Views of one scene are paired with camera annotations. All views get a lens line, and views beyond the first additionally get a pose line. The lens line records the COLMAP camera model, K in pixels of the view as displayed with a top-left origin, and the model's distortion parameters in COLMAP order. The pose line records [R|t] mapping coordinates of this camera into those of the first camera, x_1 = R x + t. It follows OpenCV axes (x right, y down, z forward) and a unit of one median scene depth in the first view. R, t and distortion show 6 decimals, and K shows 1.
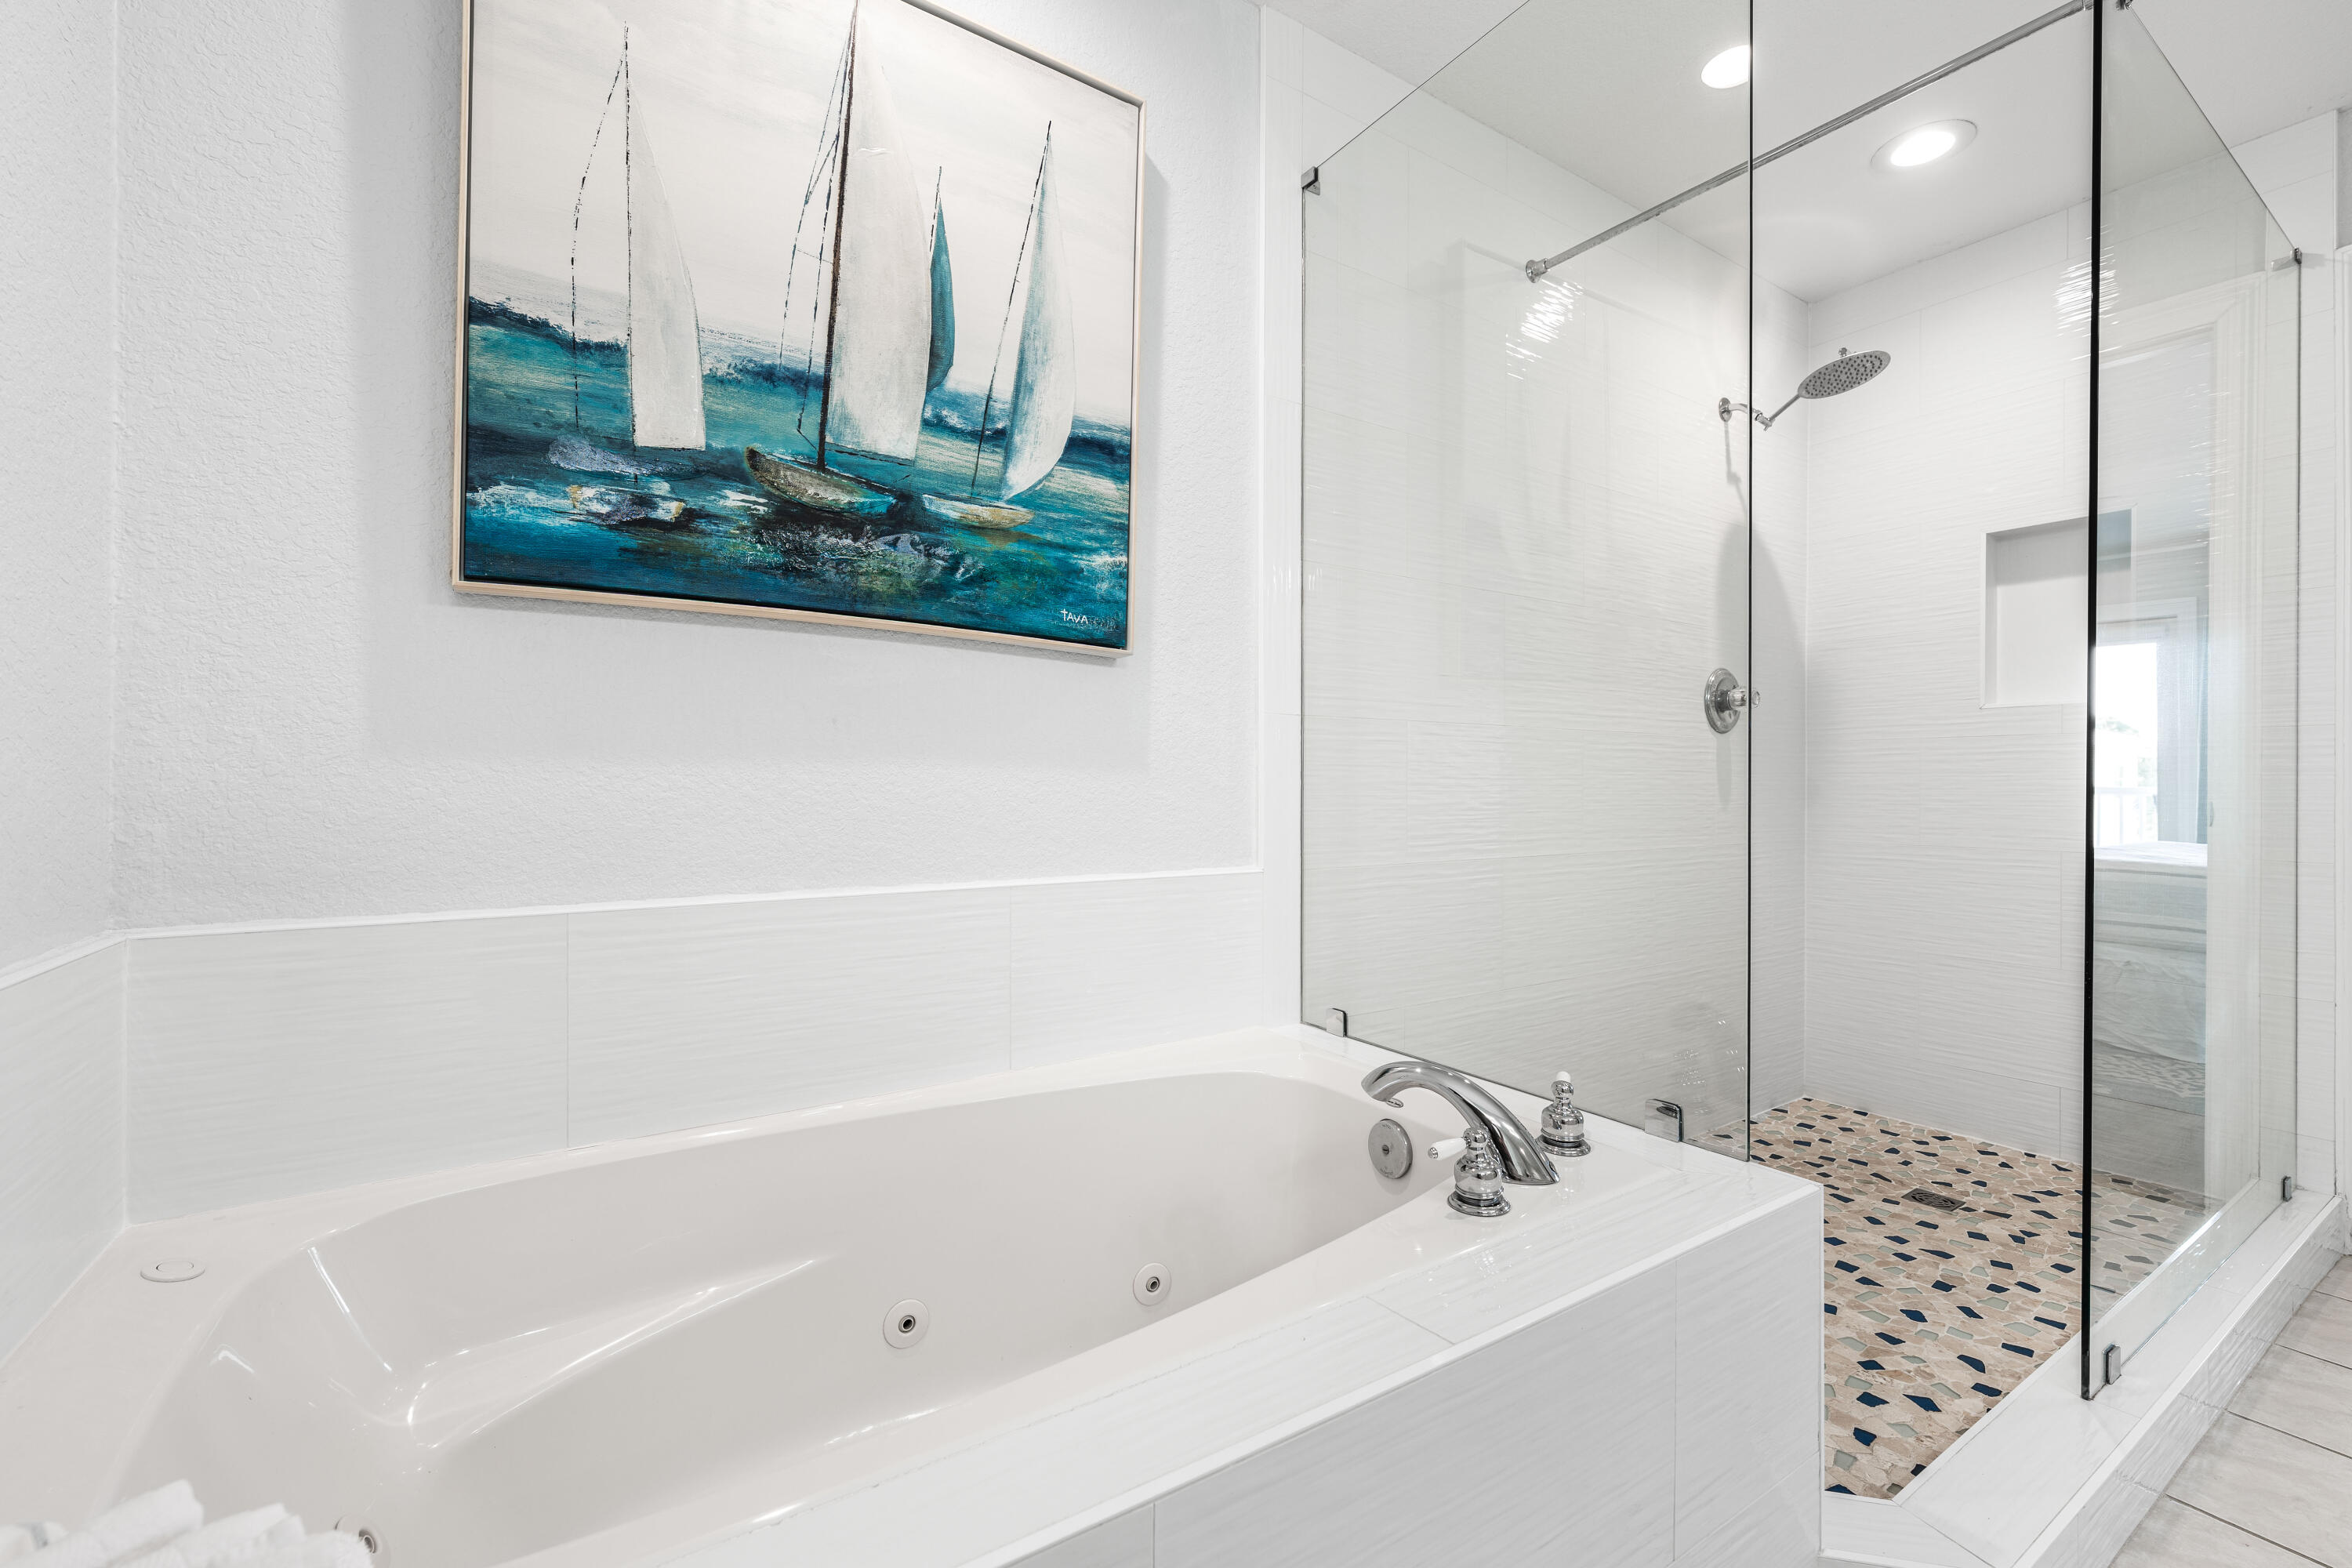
lens RADIAL K [[1029.3, 0, 1179.8], [0, 1029.3, 805.6], [0, 0, 1]] dist [0.012012, -0.000203]
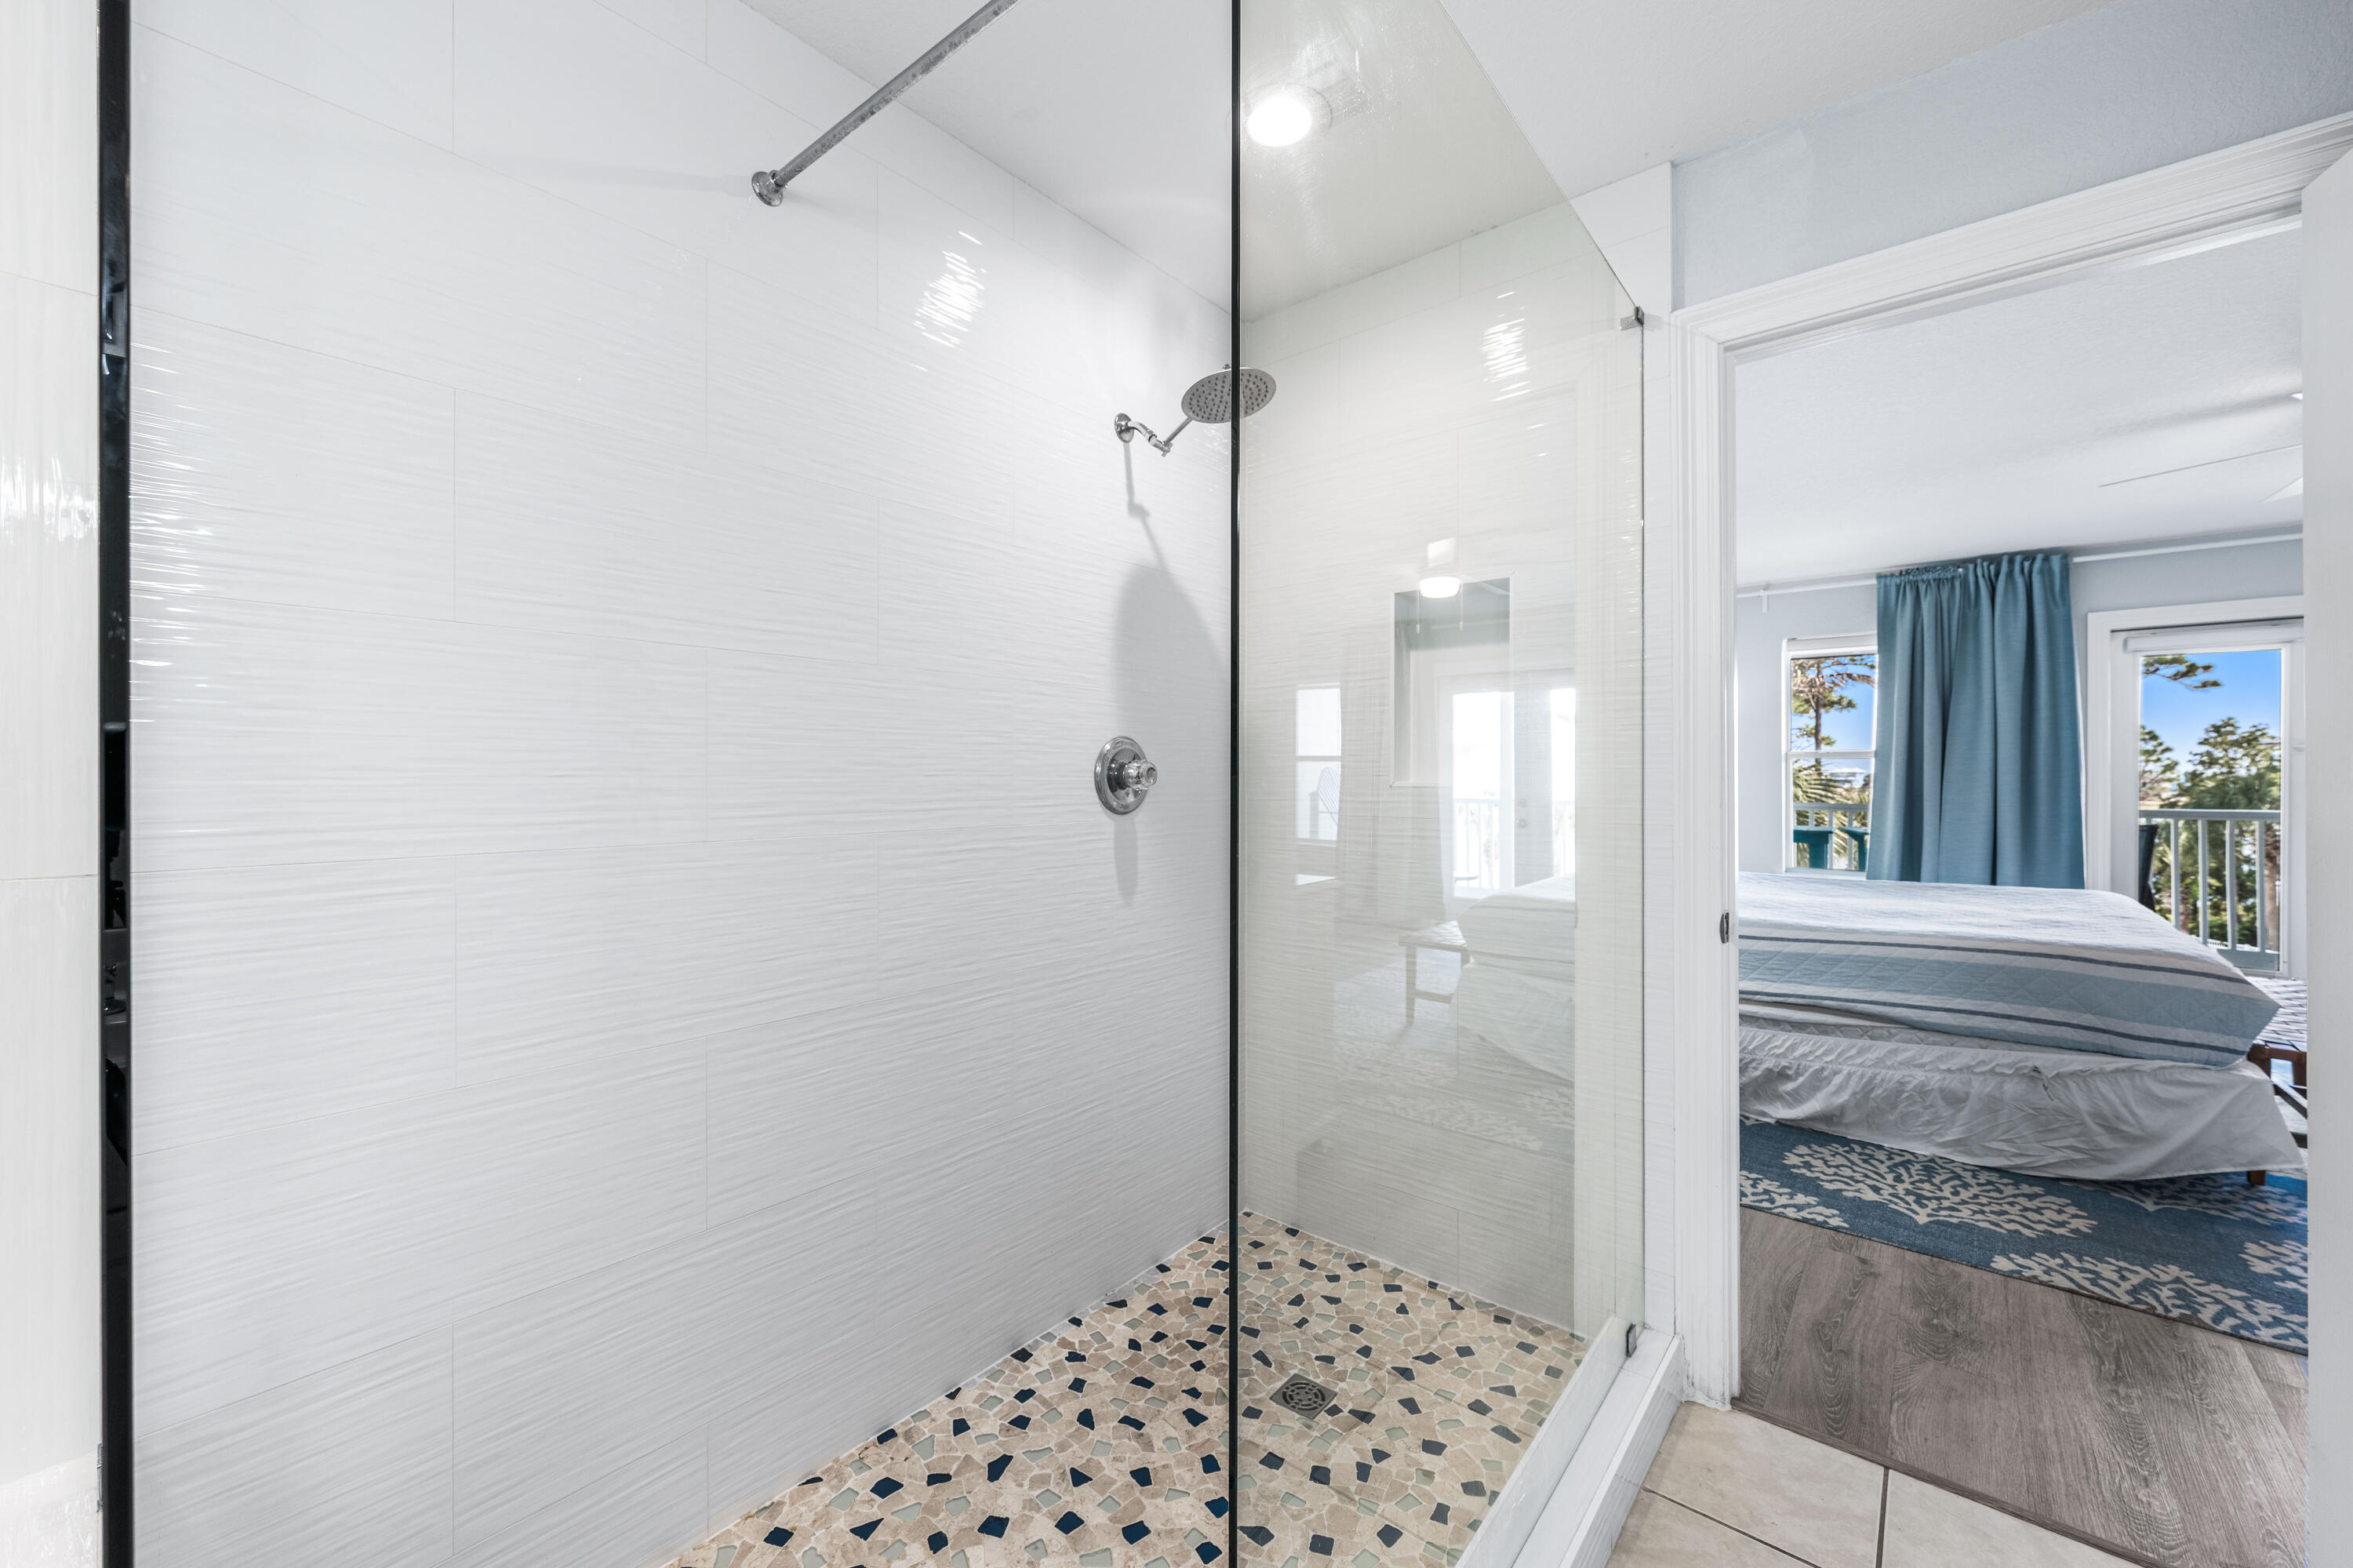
lens RADIAL K [[935.1, 0, 1187.5], [0, 935.1, 787.5], [0, 0, 1]] dist [-0.003612, 0.000342]
pose [[0.961335, 0.000597, 0.275383, 0.397763], [0.000550, 0.999991, -0.004090, -0.095739], [-0.275383, 0.004083, 0.961326, 0.281624]]
